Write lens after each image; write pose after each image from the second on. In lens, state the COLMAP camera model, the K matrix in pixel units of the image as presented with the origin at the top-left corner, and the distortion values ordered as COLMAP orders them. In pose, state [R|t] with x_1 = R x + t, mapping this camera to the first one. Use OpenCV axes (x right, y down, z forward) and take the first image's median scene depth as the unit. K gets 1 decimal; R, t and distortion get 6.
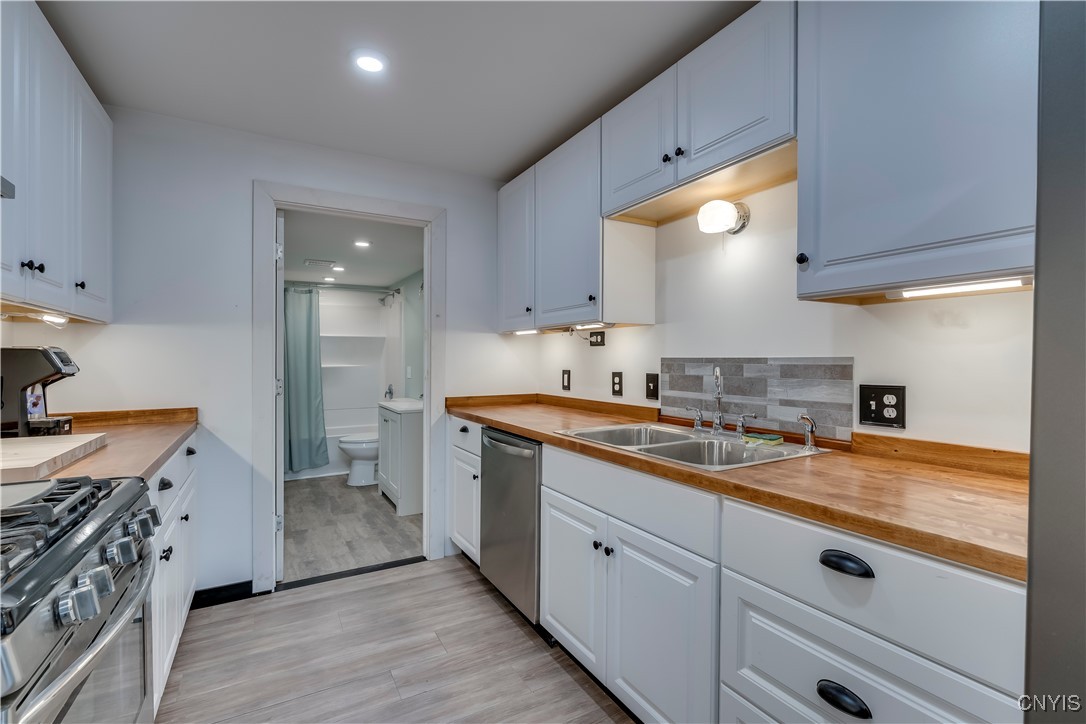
lens RADIAL K [[501.9, 0, 554.8], [0, 501.9, 355.0], [0, 0, 1]] dist [-0.009591, 0.003821]
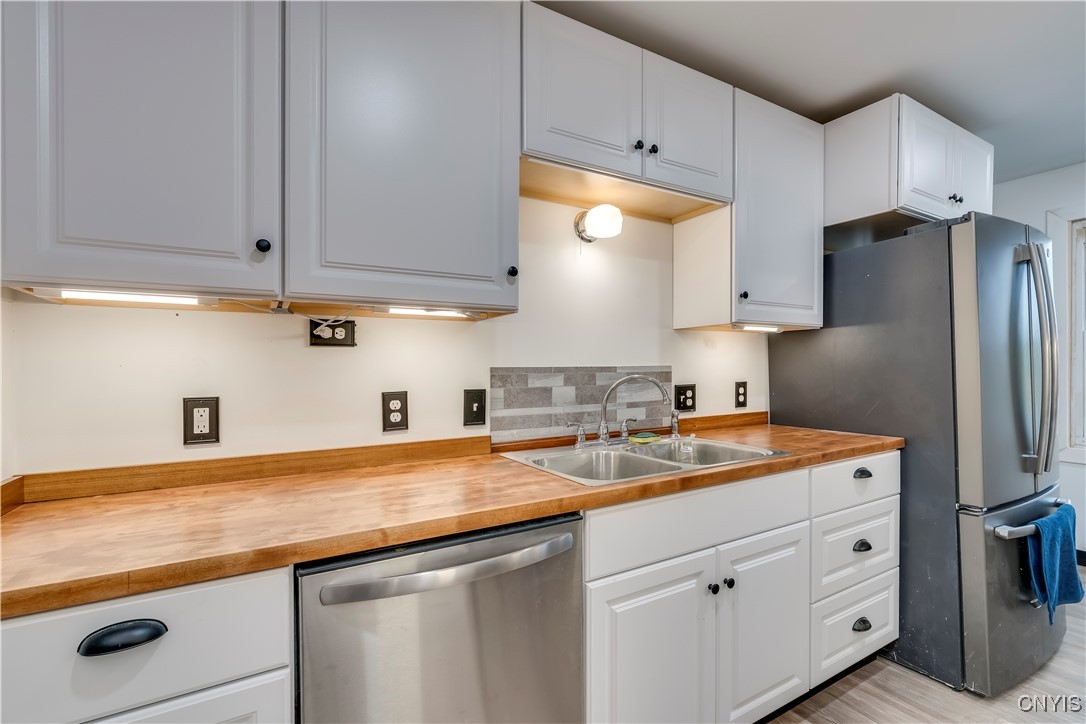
lens RADIAL K [[501.9, 0, 549.6], [0, 501.9, 373.4], [0, 0, 1]] dist [-0.009591, 0.003821]
pose [[-0.021116, -0.009301, 0.999734, -0.573465], [0.002905, 0.999952, 0.009365, 0.008560], [-0.999773, 0.003102, -0.021088, 0.996254]]
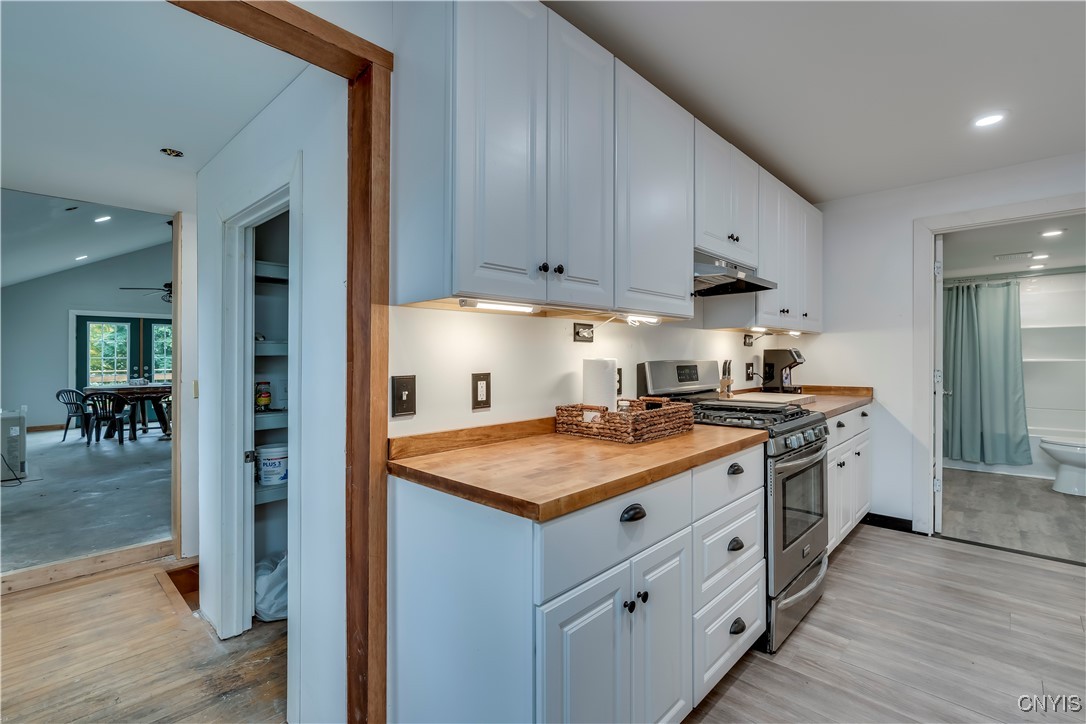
lens RADIAL K [[501.9, 0, 545.5], [0, 501.9, 371.7], [0, 0, 1]] dist [-0.009591, 0.003821]
pose [[0.298444, 0.028934, -0.953989, 0.431608], [0.014537, 0.999287, 0.034856, -0.006234], [0.954317, -0.024271, 0.297810, -0.380715]]
